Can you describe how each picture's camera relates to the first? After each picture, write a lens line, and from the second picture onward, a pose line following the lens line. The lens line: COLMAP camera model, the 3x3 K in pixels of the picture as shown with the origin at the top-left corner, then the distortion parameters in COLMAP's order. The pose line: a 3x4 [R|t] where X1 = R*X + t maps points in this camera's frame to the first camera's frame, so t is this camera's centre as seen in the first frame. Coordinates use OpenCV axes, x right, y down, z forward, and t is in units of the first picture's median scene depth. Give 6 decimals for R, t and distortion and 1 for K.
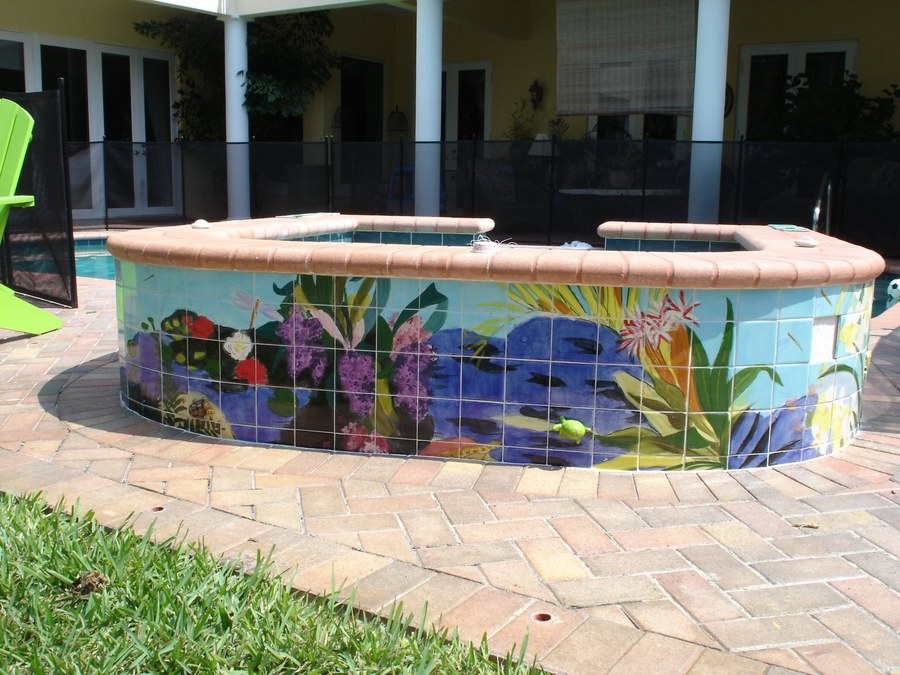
lens RADIAL K [[922.4, 0, 450.0], [0, 922.4, 337.5], [0, 0, 1]] dist [-0.019713, -0.020770]
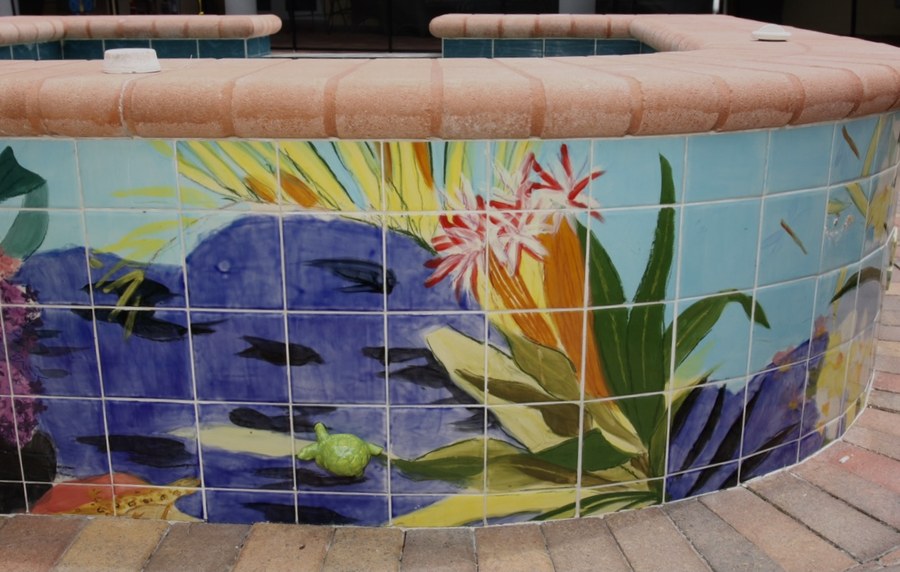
lens RADIAL K [[987.8, 0, 450.0], [0, 987.8, 286.0], [0, 0, 1]] dist [-0.041121, -0.009169]
pose [[0.988833, -0.062552, 0.135266, 0.122196], [0.044614, 0.990272, 0.131801, -0.046021], [-0.142195, -0.124294, 0.982004, 0.505753]]
